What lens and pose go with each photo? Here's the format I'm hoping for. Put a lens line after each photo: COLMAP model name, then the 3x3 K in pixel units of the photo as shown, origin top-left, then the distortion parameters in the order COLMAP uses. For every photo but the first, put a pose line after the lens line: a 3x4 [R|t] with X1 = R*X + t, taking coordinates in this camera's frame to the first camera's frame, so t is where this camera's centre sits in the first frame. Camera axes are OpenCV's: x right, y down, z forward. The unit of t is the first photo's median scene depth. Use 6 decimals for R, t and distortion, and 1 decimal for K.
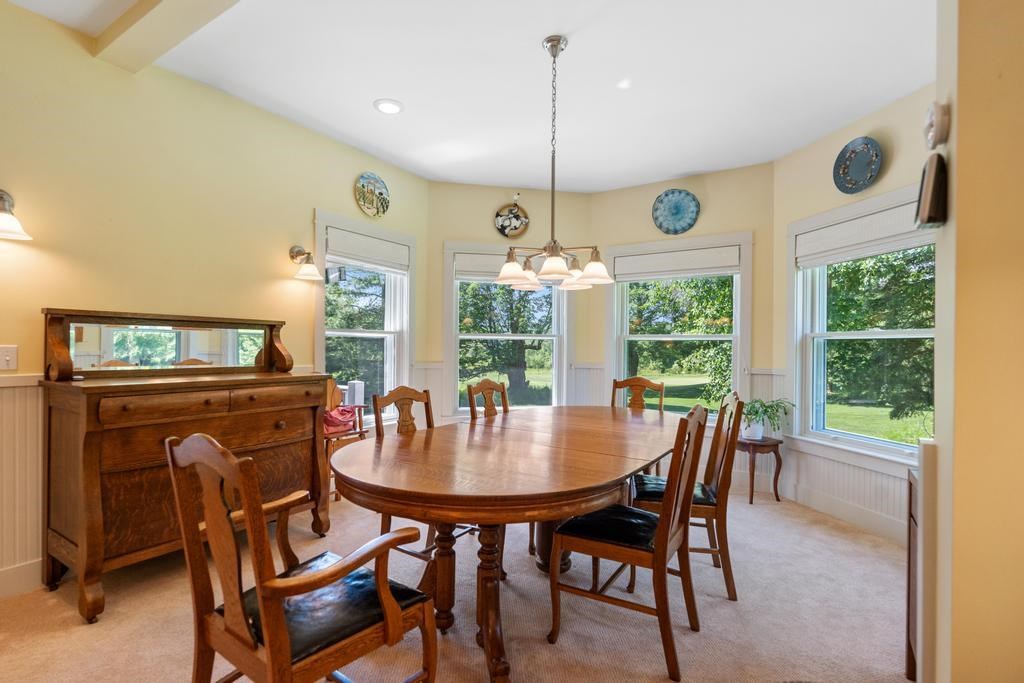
lens RADIAL K [[485.8, 0, 512.0], [0, 485.8, 341.5], [0, 0, 1]] dist [-0.000752, -0.000084]
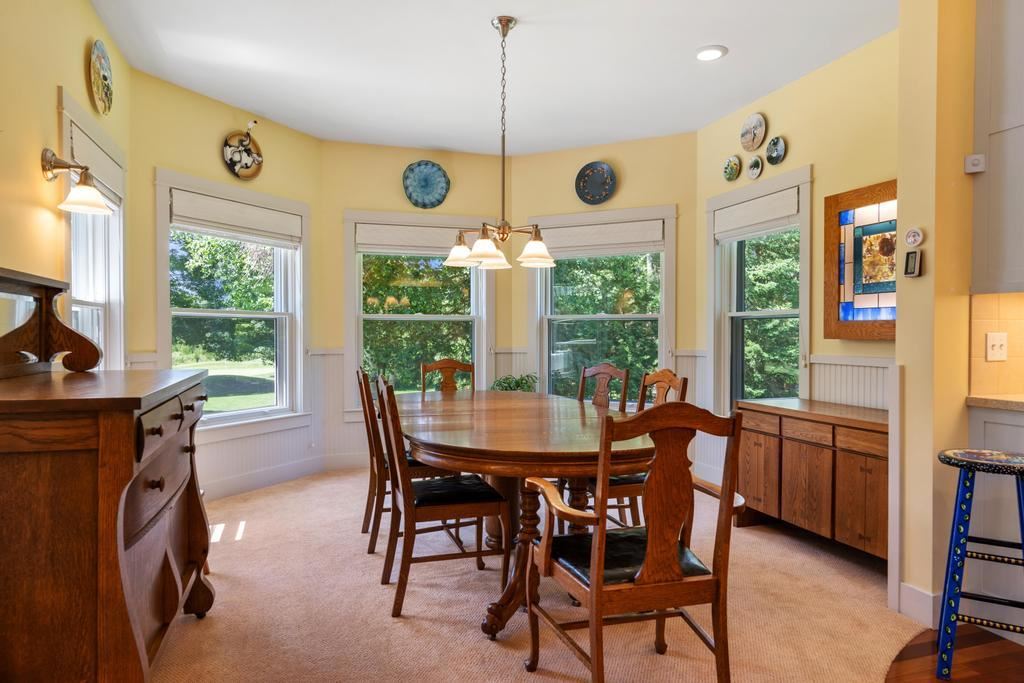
lens RADIAL K [[640.9, 0, 506.9], [0, 640.9, 329.1], [0, 0, 1]] dist [-0.001171, 0.000189]
pose [[0.636140, -0.002989, 0.771568, -0.520929], [-0.002641, 0.999978, 0.006051, 0.005827], [-0.771569, -0.005886, 0.636118, 0.084445]]
